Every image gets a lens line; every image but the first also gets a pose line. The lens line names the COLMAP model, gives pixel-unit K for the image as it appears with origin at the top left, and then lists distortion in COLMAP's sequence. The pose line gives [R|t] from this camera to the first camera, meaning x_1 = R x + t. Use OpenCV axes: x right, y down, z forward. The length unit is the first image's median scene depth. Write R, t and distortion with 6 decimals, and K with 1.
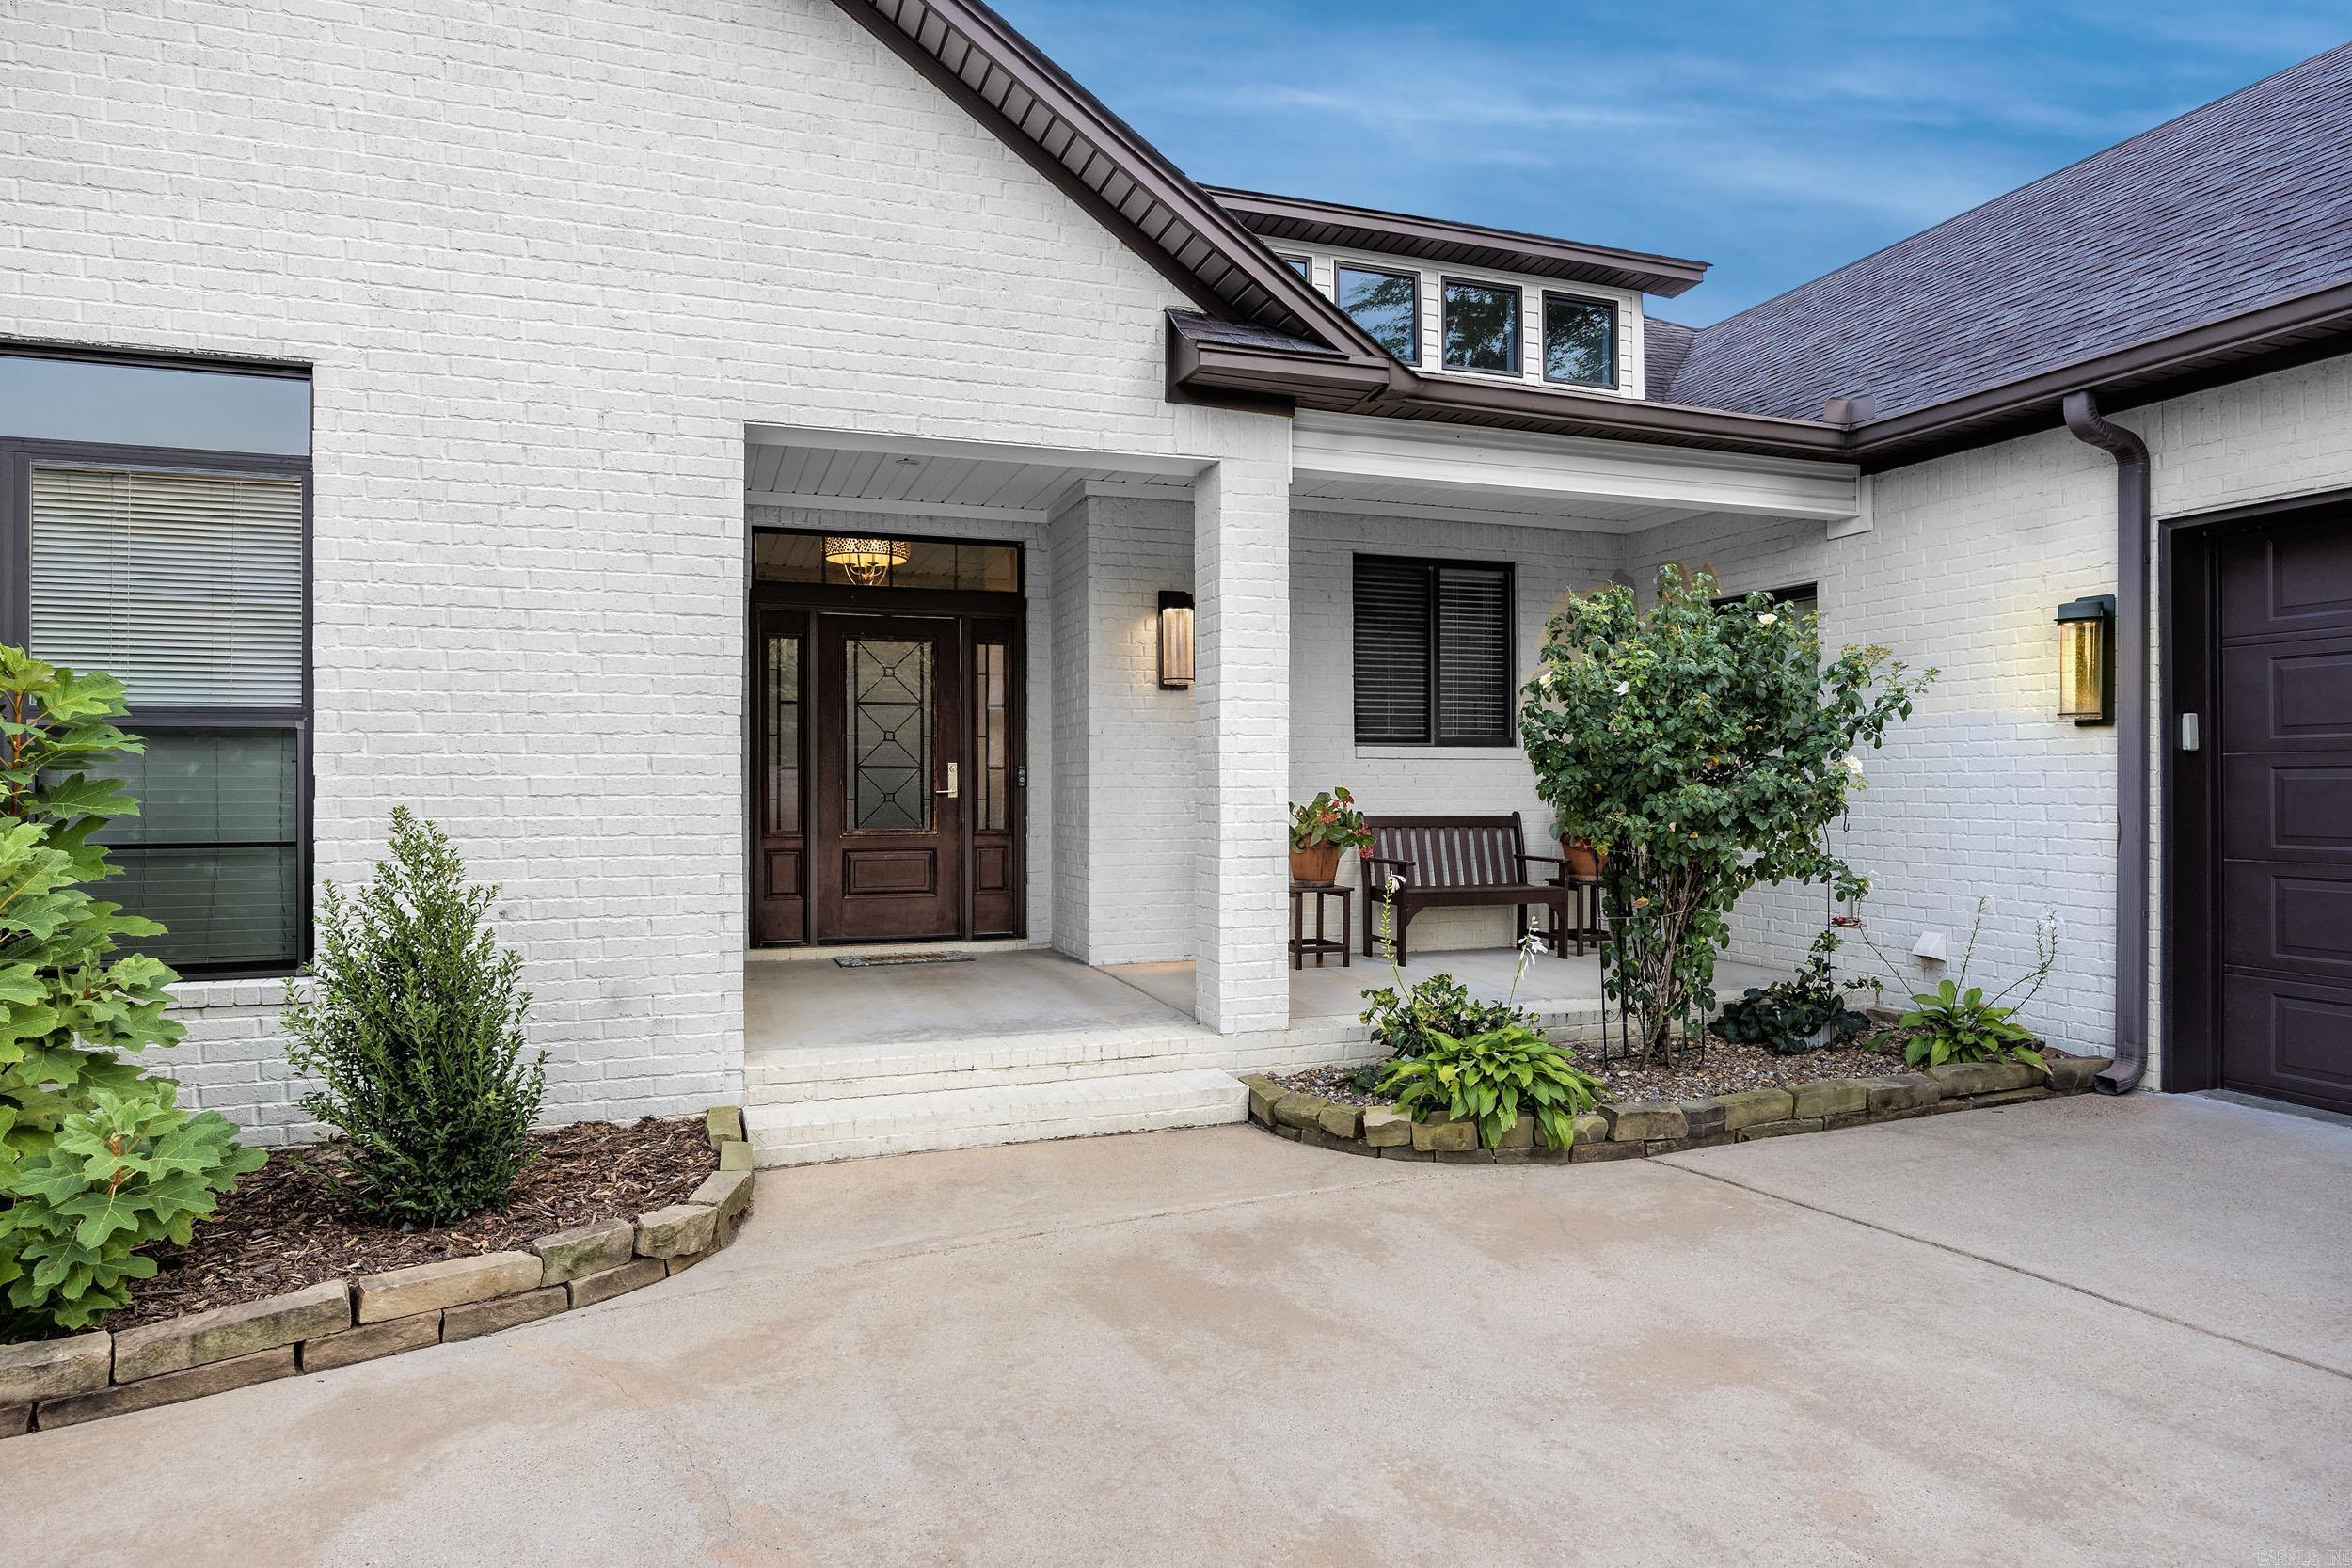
lens RADIAL K [[1409.3, 0, 1183.6], [0, 1409.3, 770.8], [0, 0, 1]] dist [-0.005505, -0.001238]
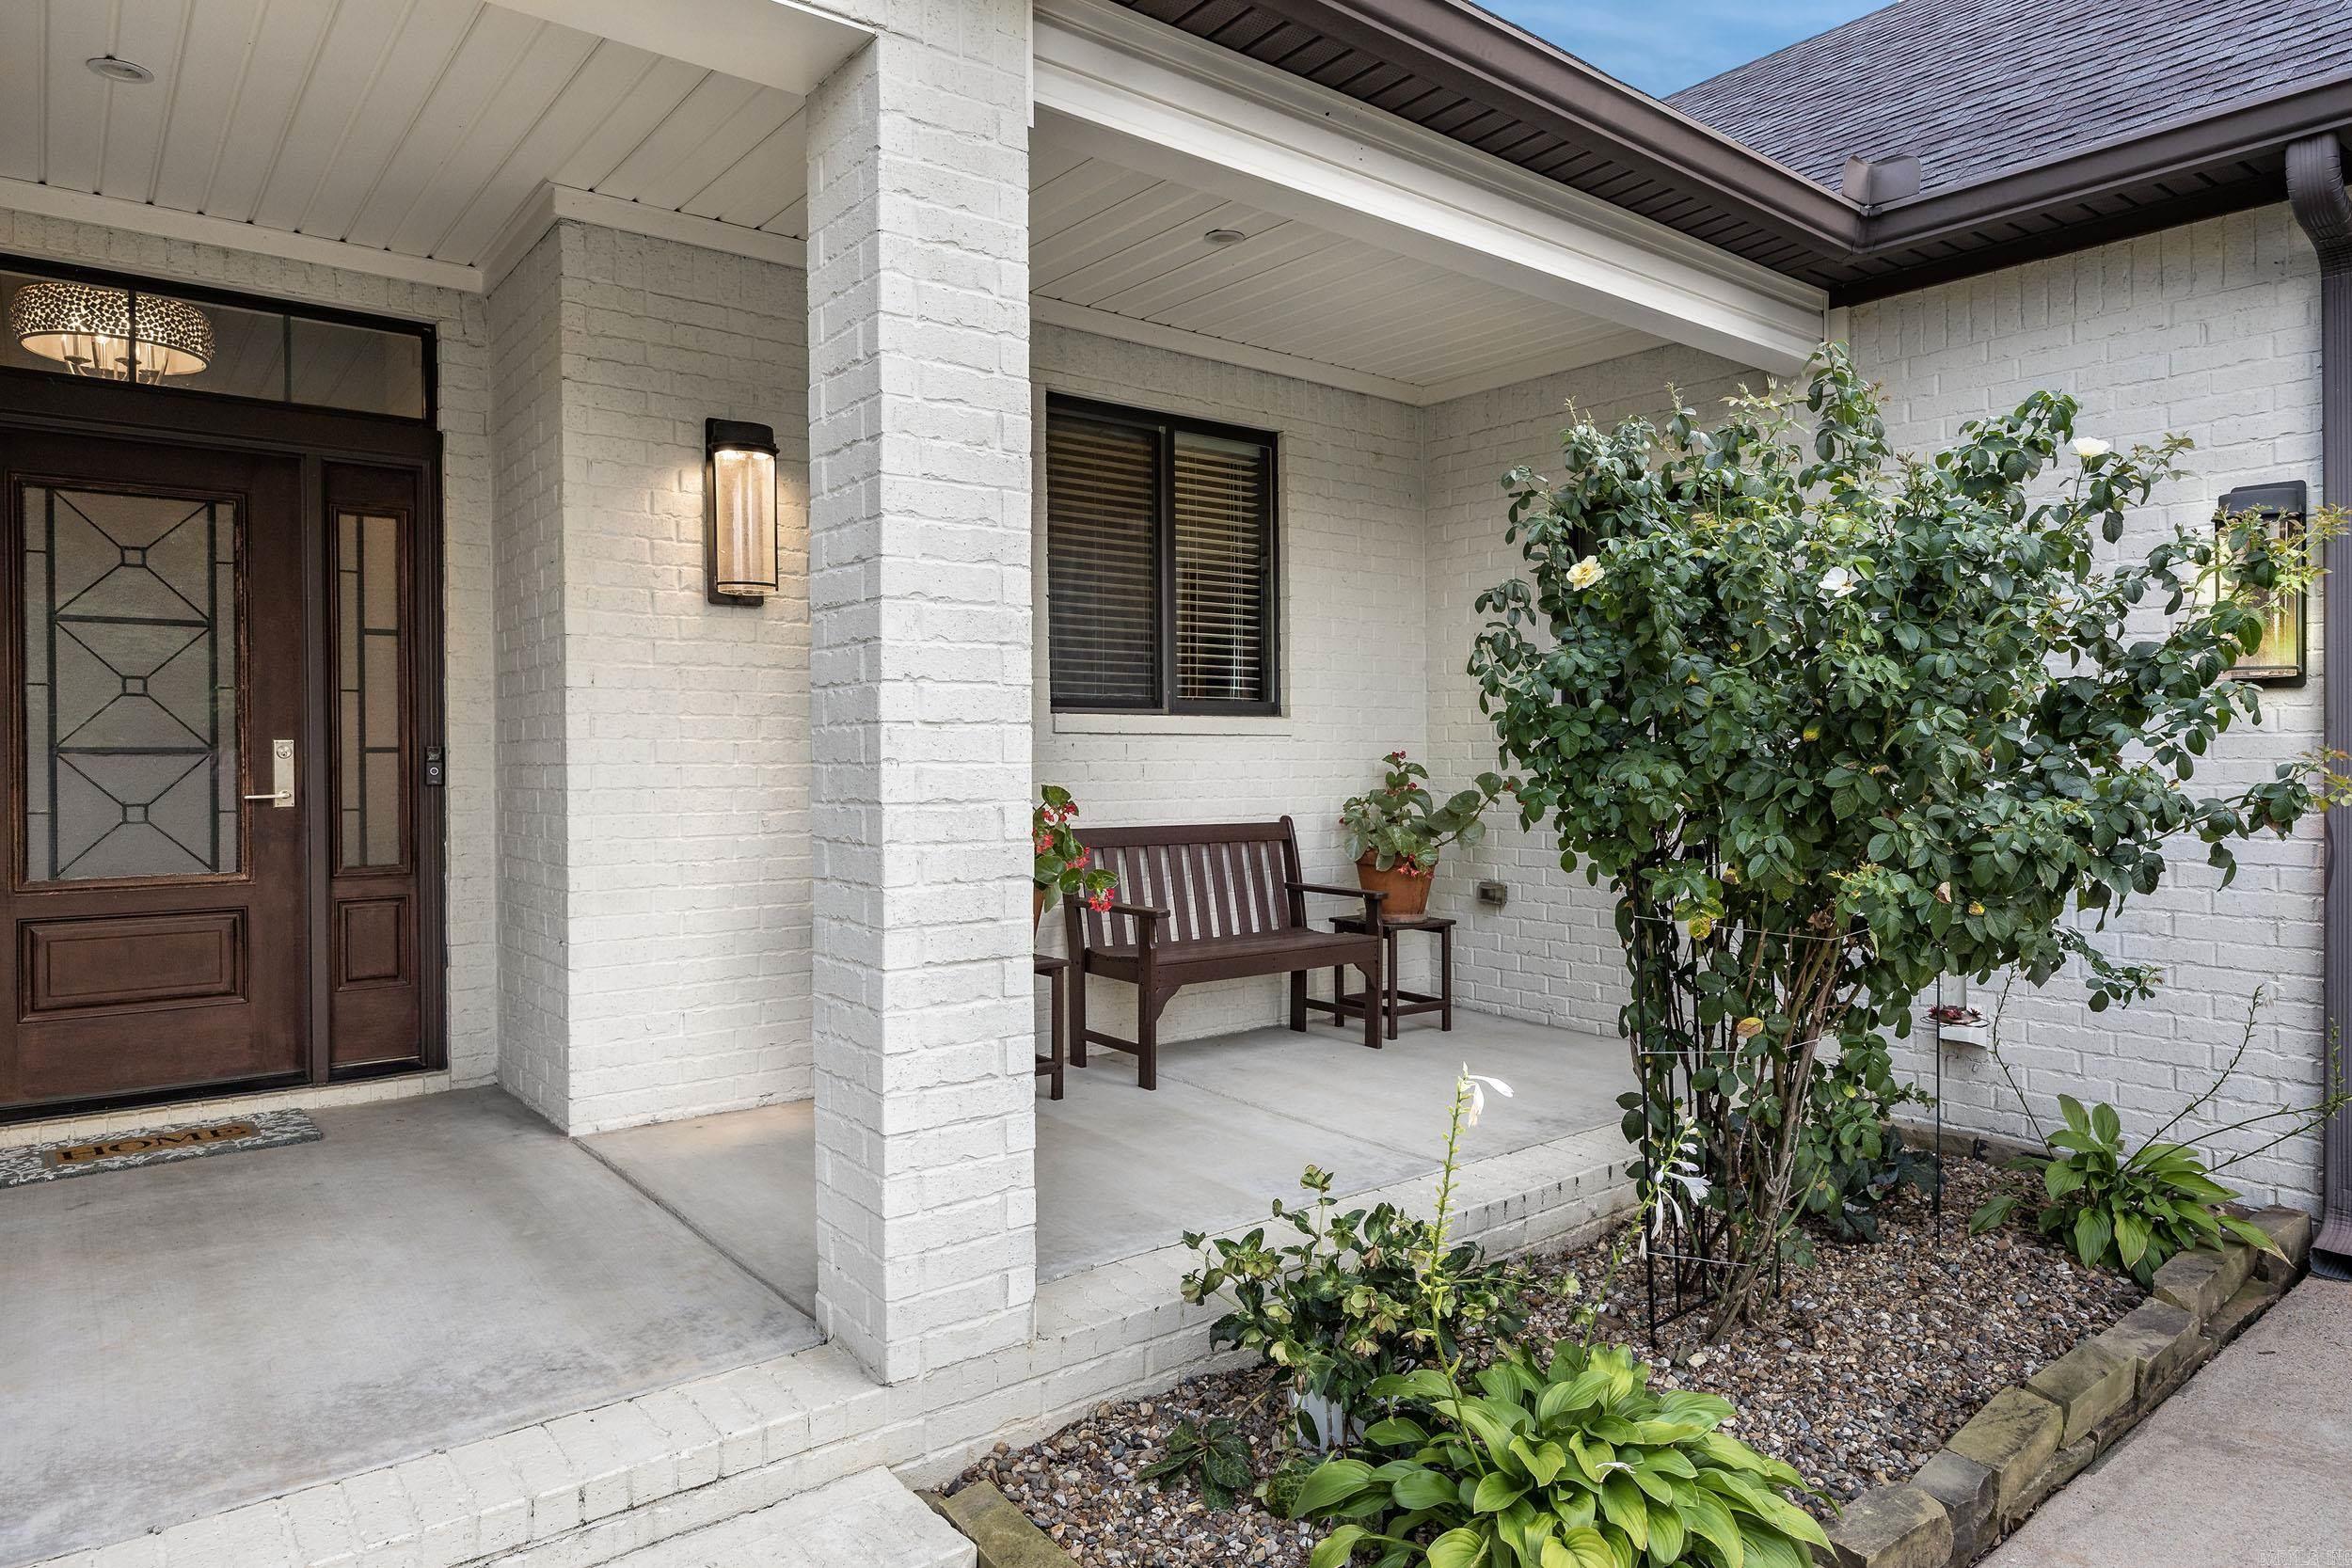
lens RADIAL K [[1409.3, 0, 1183.6], [0, 1409.3, 770.8], [0, 0, 1]] dist [-0.005505, -0.001238]
pose [[0.946931, -0.006058, 0.321381, -0.018158], [-0.000536, 0.999791, 0.020425, -0.005135], [-0.321437, -0.019513, 0.946730, 0.422301]]
